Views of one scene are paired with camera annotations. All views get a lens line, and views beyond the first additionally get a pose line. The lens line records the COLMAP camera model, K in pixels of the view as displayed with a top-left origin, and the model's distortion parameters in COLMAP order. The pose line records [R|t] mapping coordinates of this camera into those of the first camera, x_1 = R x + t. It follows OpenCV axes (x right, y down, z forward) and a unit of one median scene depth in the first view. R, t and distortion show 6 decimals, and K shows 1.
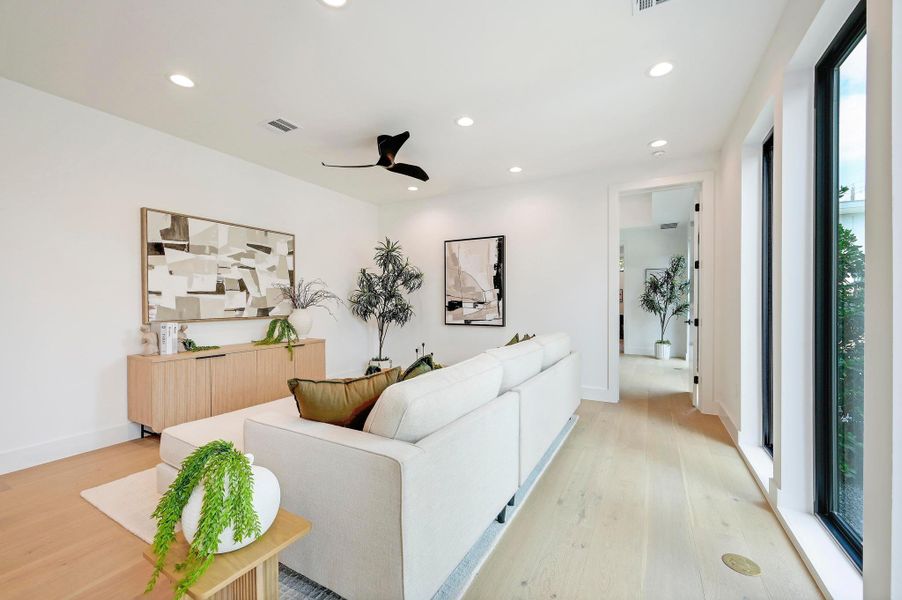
lens RADIAL K [[362.1, 0, 450.0], [0, 362.1, 301.8], [0, 0, 1]] dist [0.000874, 0.000006]
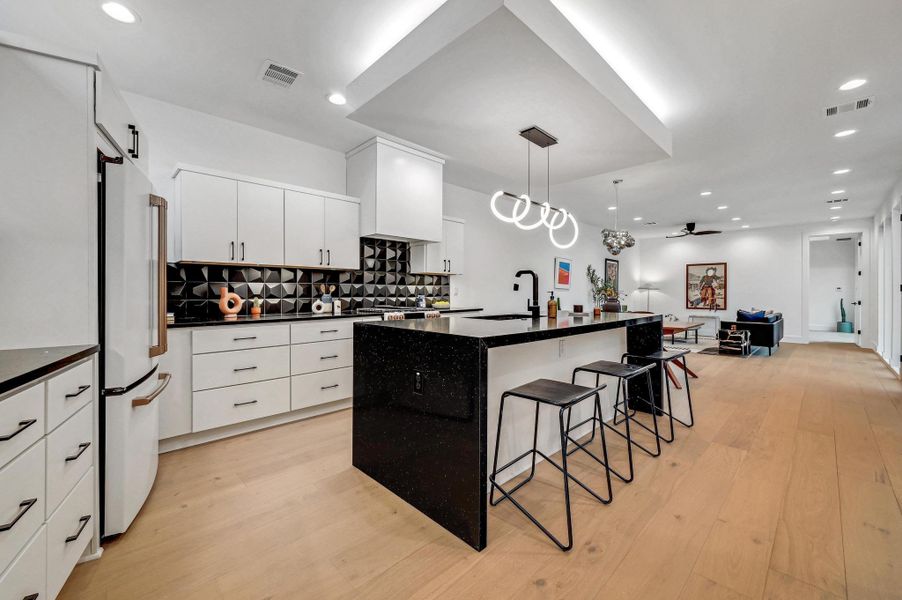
lens RADIAL K [[363.1, 0, 450.5], [0, 363.1, 292.1], [0, 0, 1]] dist [-0.000587, 0.000016]
pose [[0.957907, 0.003530, -0.287058, -0.692128], [-0.003788, 0.999993, -0.000345, 0.006192], [0.287055, 0.001418, 0.957913, -1.202419]]
